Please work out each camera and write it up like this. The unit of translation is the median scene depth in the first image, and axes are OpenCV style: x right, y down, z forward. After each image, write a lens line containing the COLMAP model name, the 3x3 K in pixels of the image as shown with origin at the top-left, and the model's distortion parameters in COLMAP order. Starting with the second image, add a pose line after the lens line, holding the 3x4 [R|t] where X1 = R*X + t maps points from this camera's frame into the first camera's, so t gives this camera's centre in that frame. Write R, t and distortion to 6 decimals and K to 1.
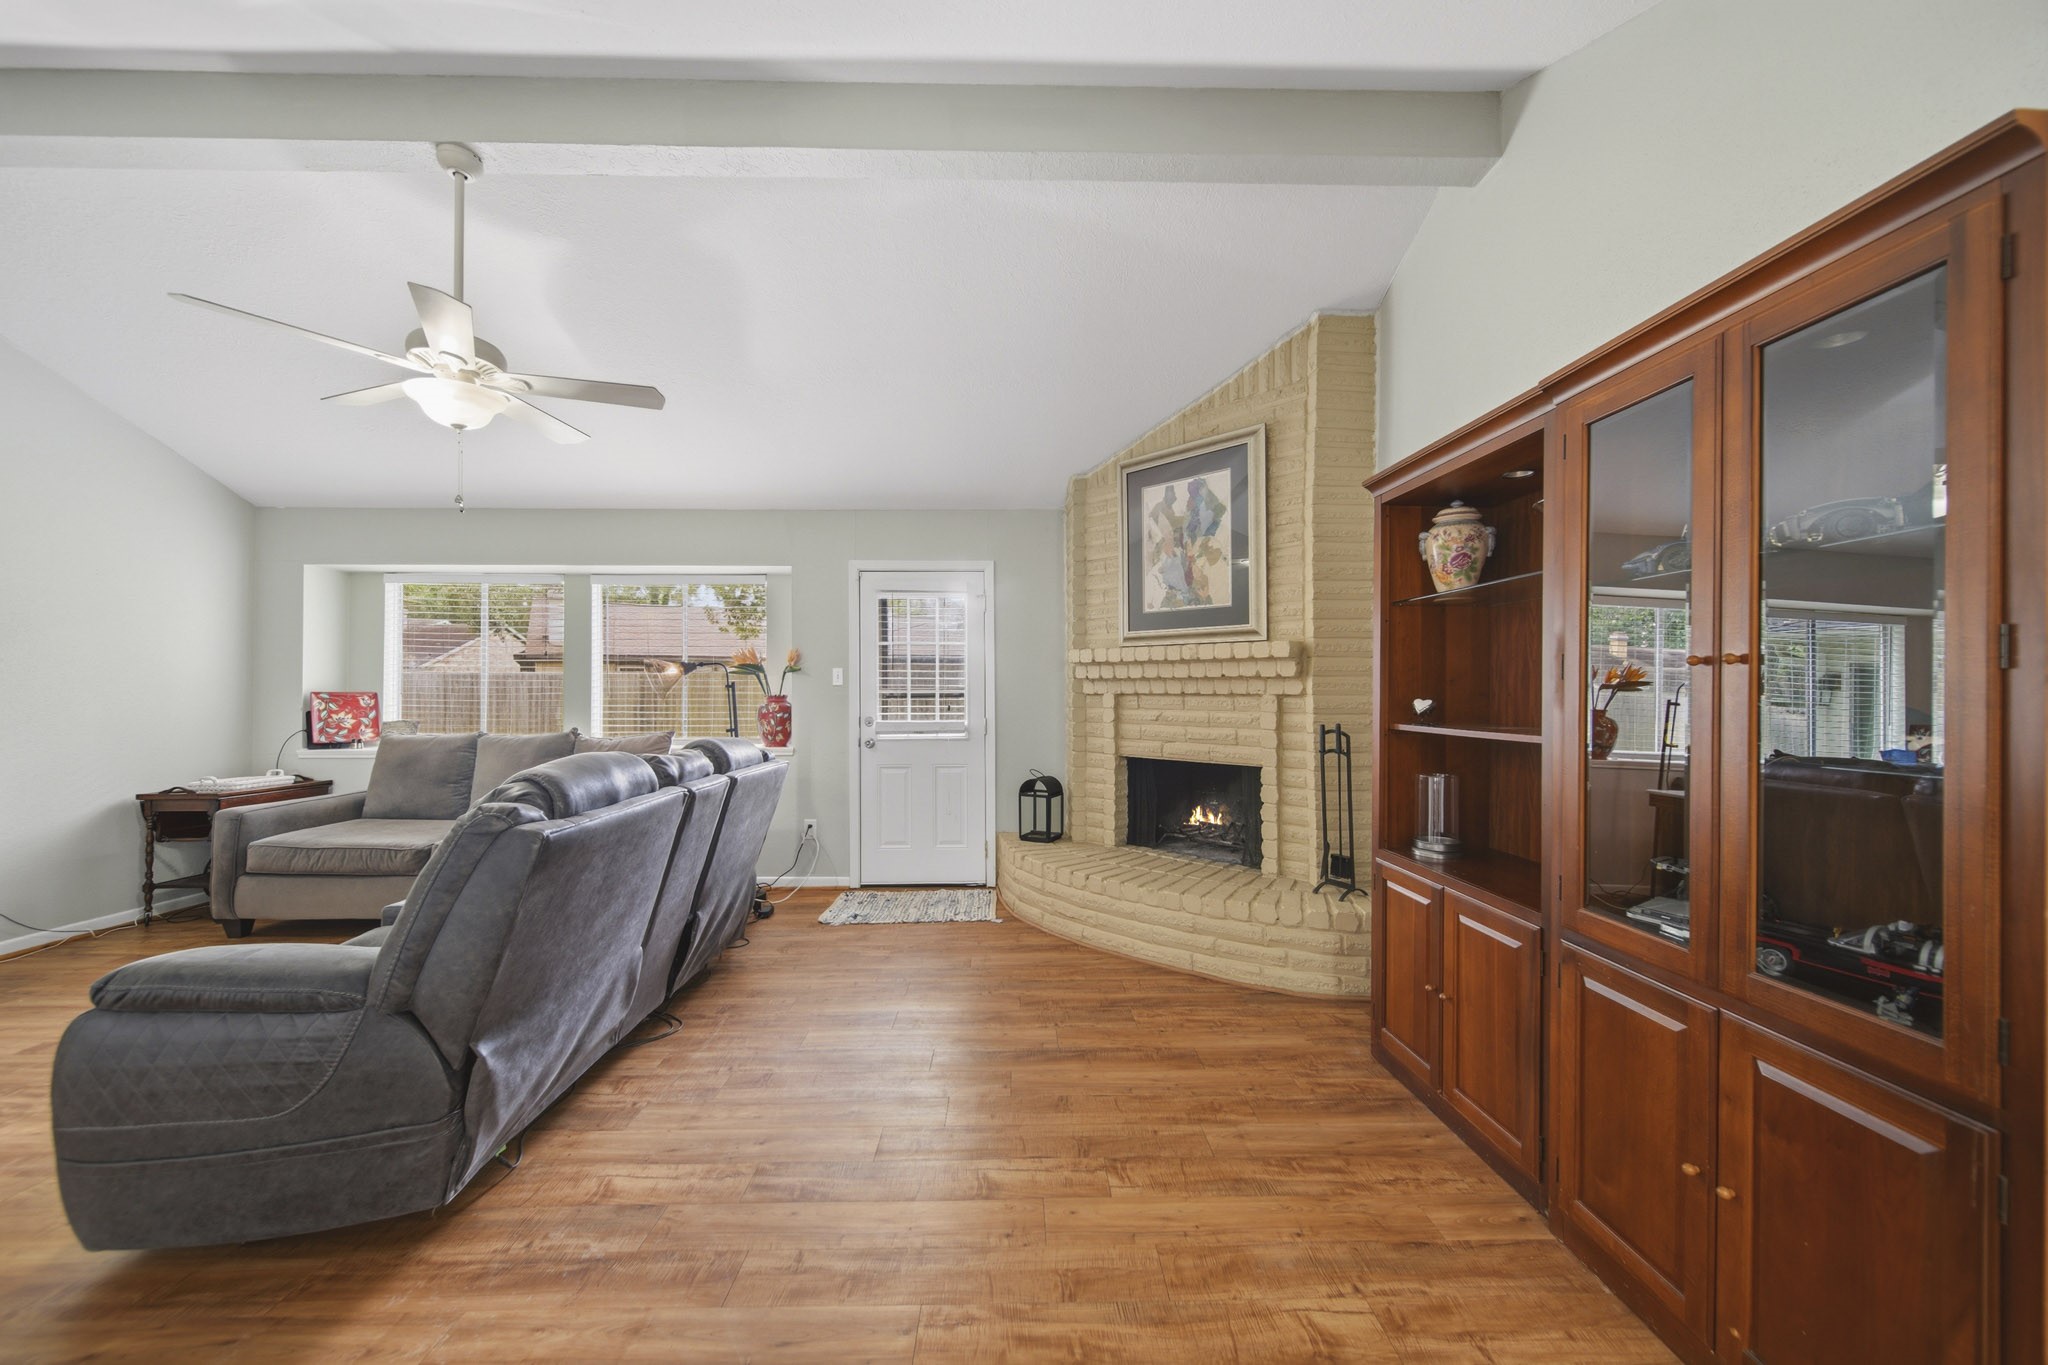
lens RADIAL K [[723.8, 0, 1025.3], [0, 723.8, 684.6], [0, 0, 1]] dist [-0.001016, -0.000591]
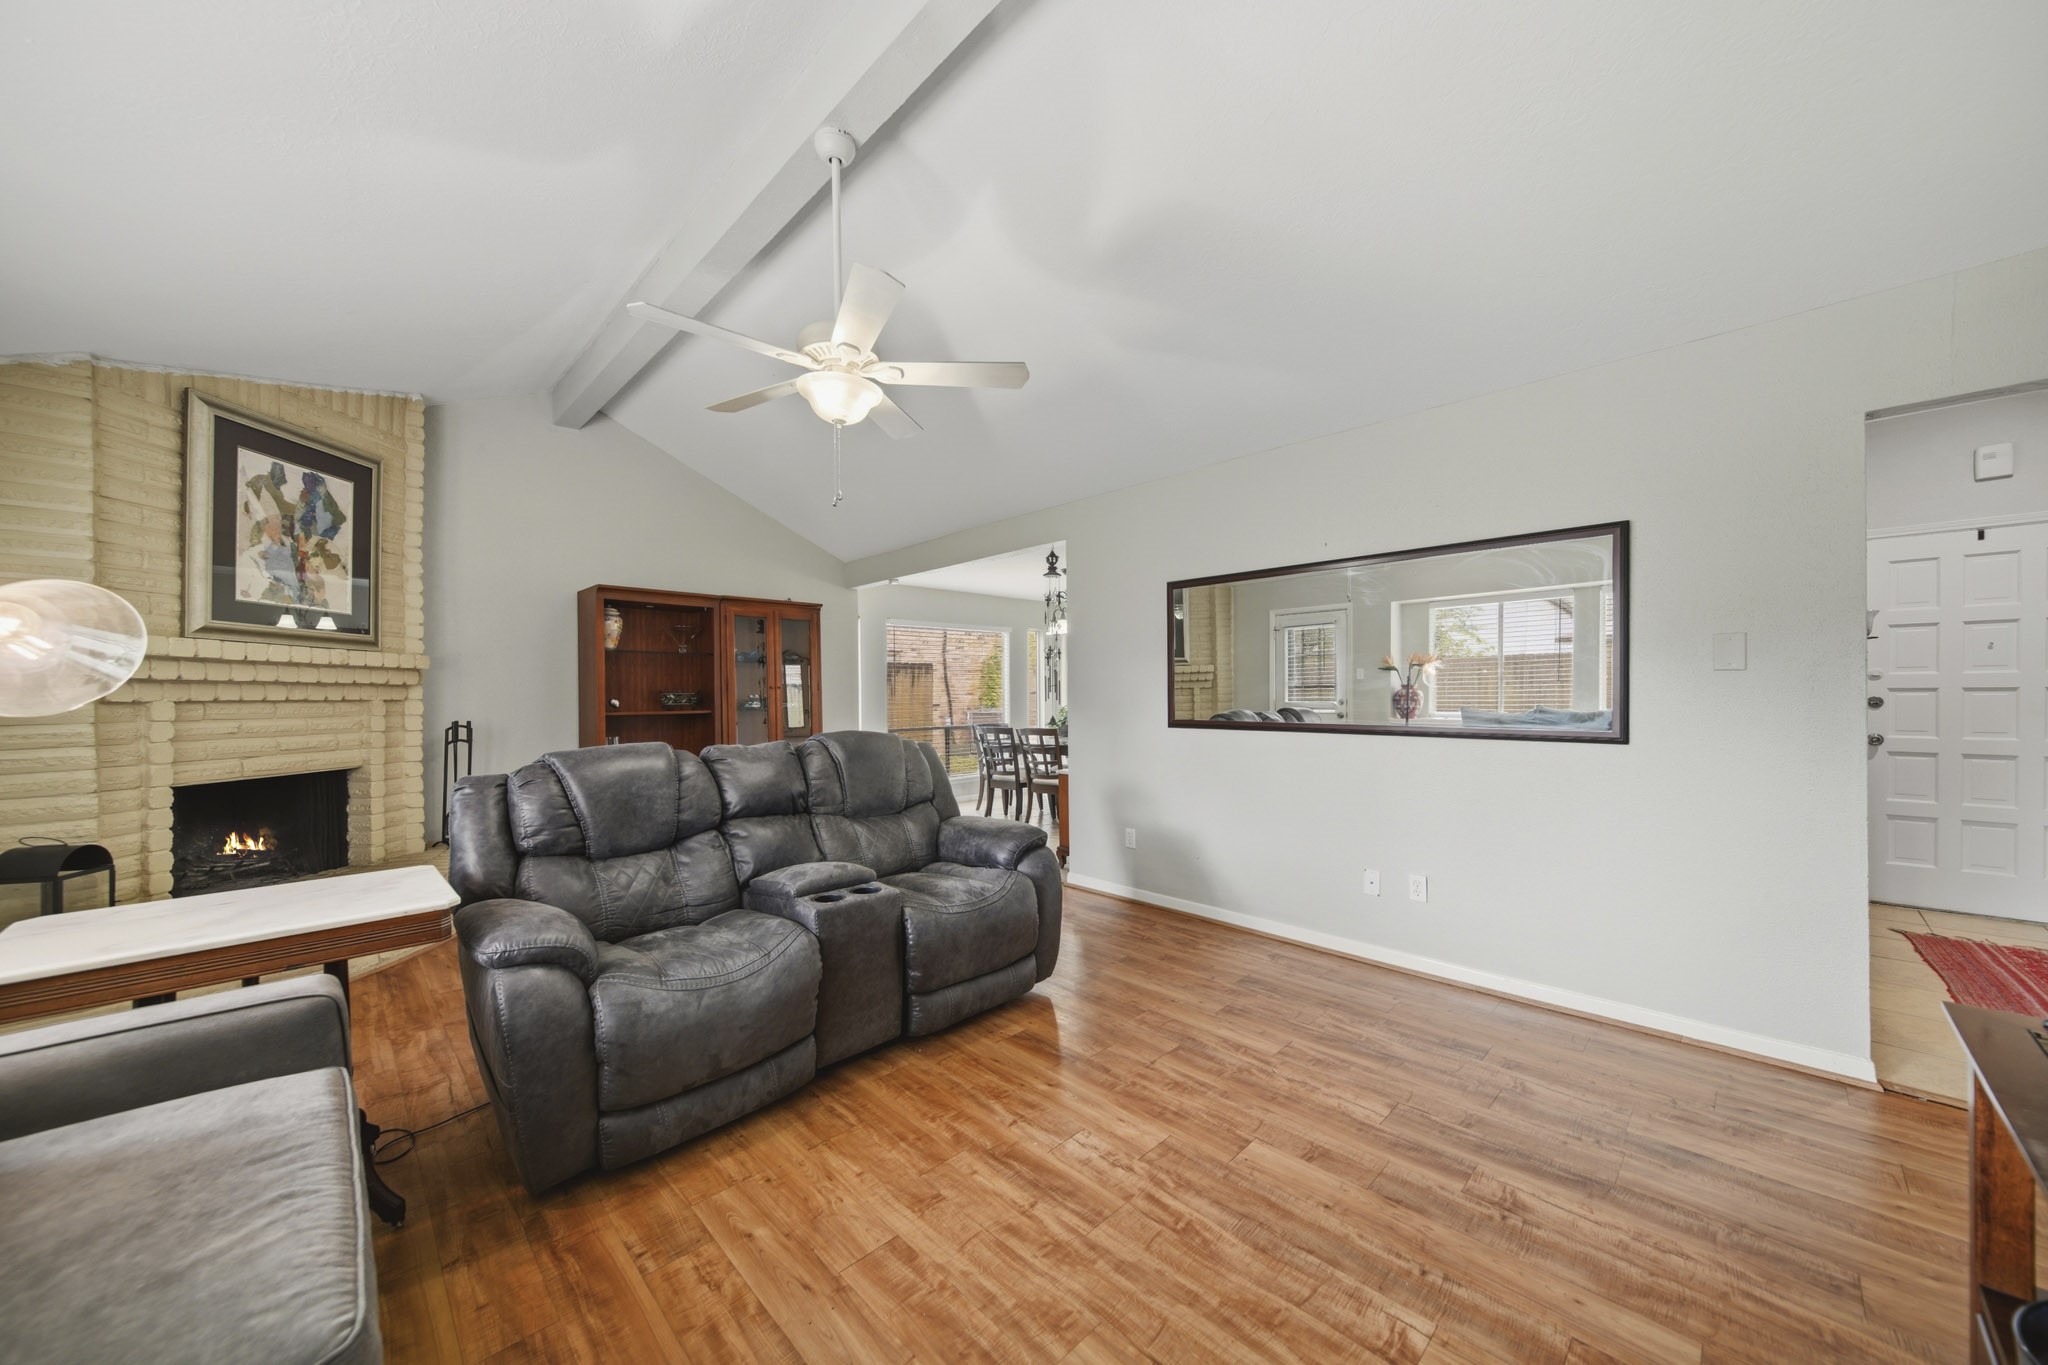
lens RADIAL K [[723.8, 0, 1036.0], [0, 723.8, 704.9], [0, 0, 1]] dist [-0.001016, -0.000591]
pose [[-0.690916, -0.001513, 0.722934, -1.092036], [0.002467, 0.999987, 0.004450, 0.016827], [-0.722931, 0.004858, -0.690903, 0.966146]]
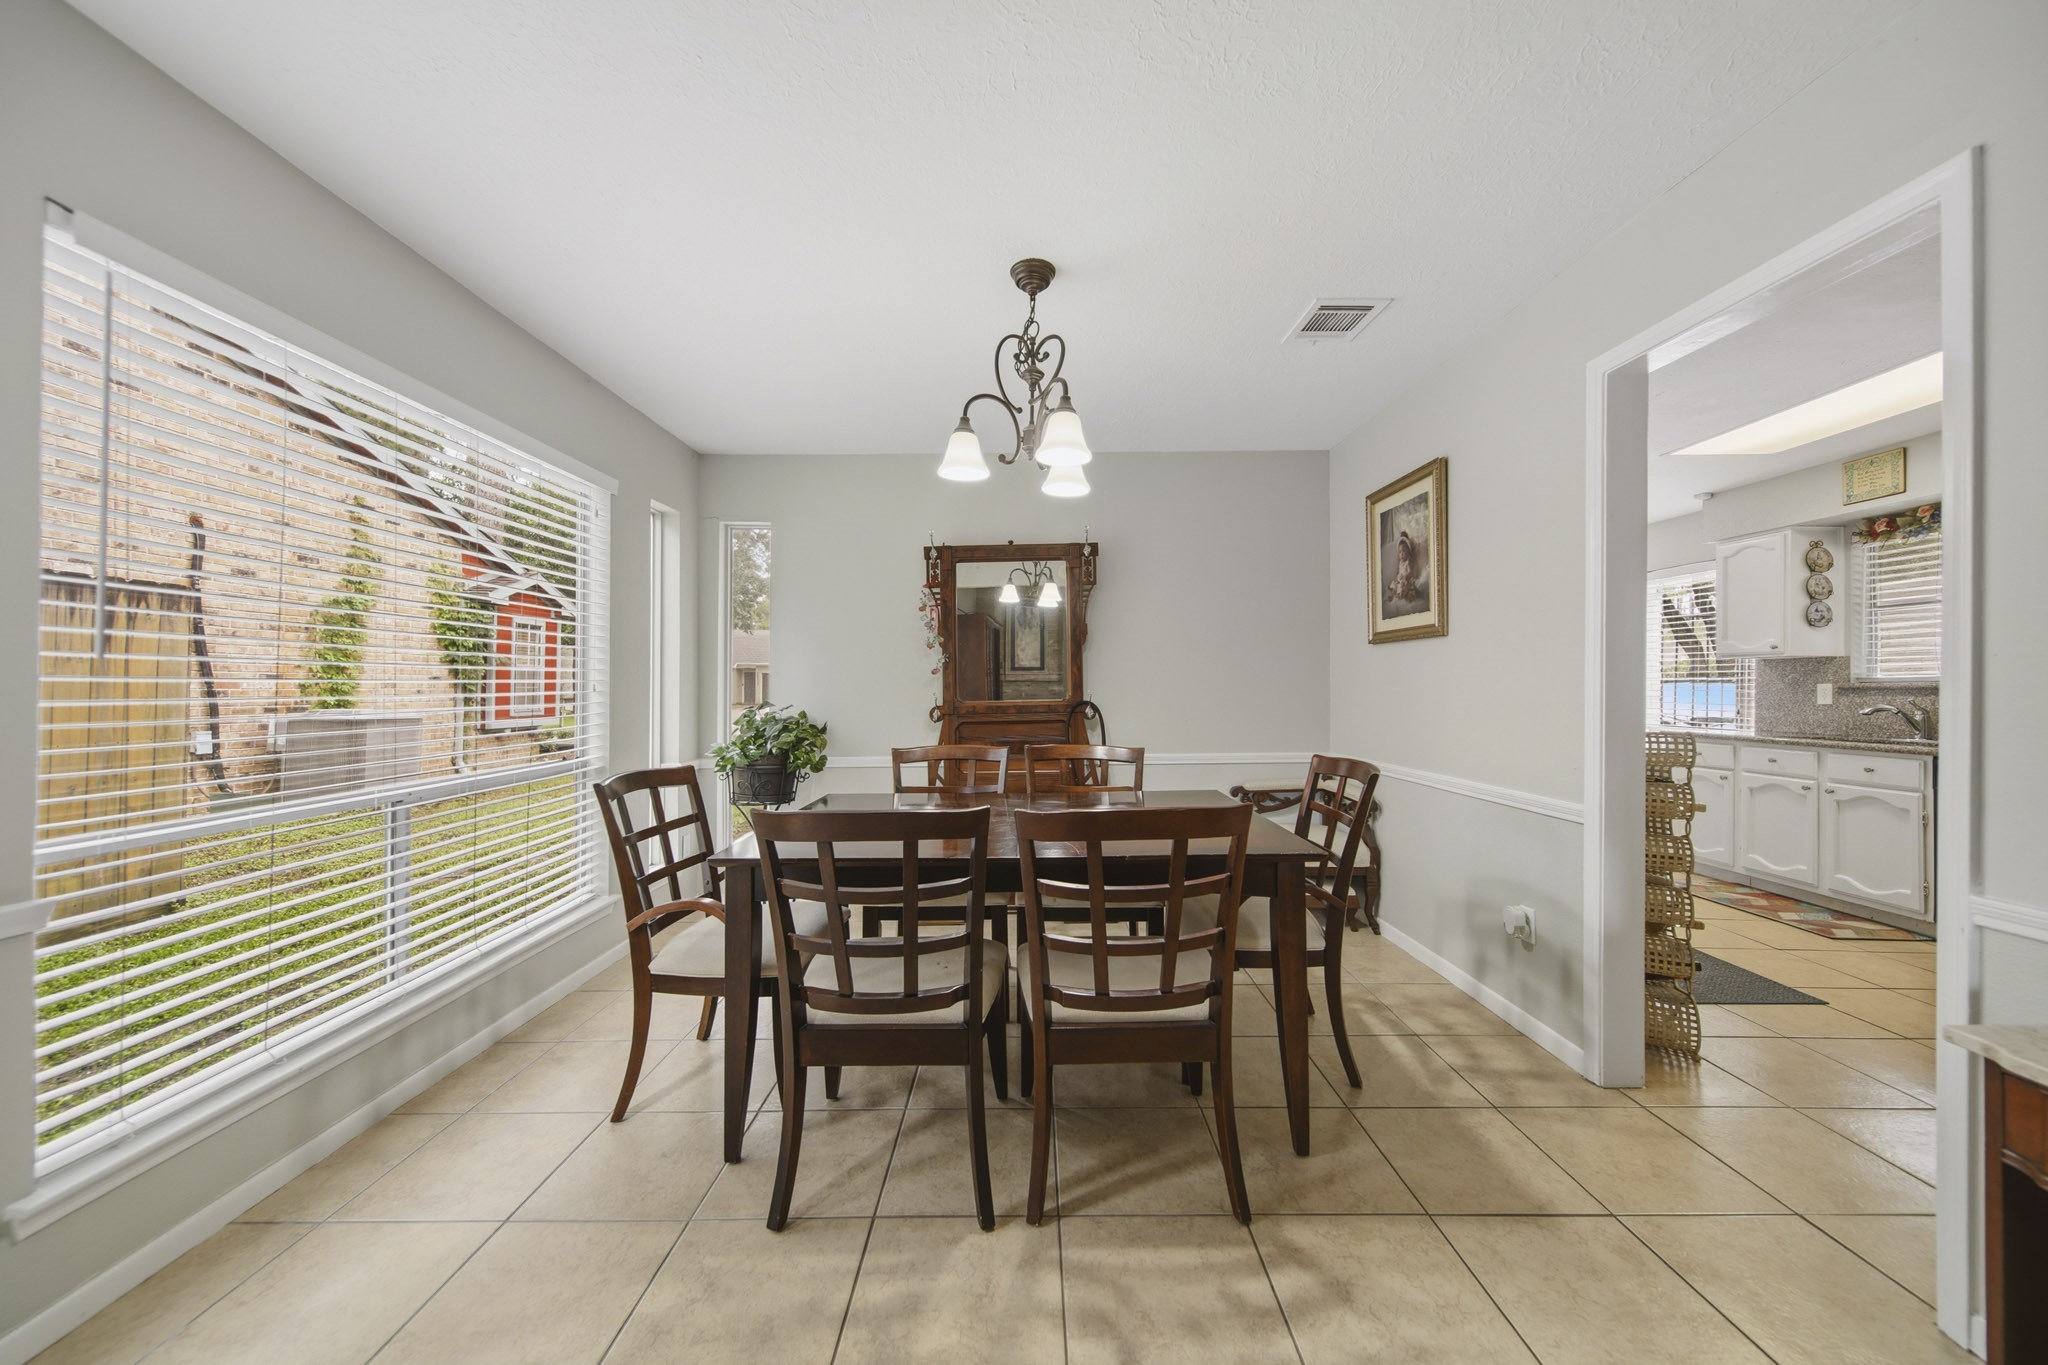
lens RADIAL K [[723.8, 0, 1030.9], [0, 723.8, 679.5], [0, 0, 1]] dist [-0.001016, -0.000591]
pose [[-0.999756, -0.000906, 0.022061, 0.177985], [-0.001447, 0.999698, -0.024550, 0.019273], [-0.022032, -0.024576, -0.999455, 0.200994]]
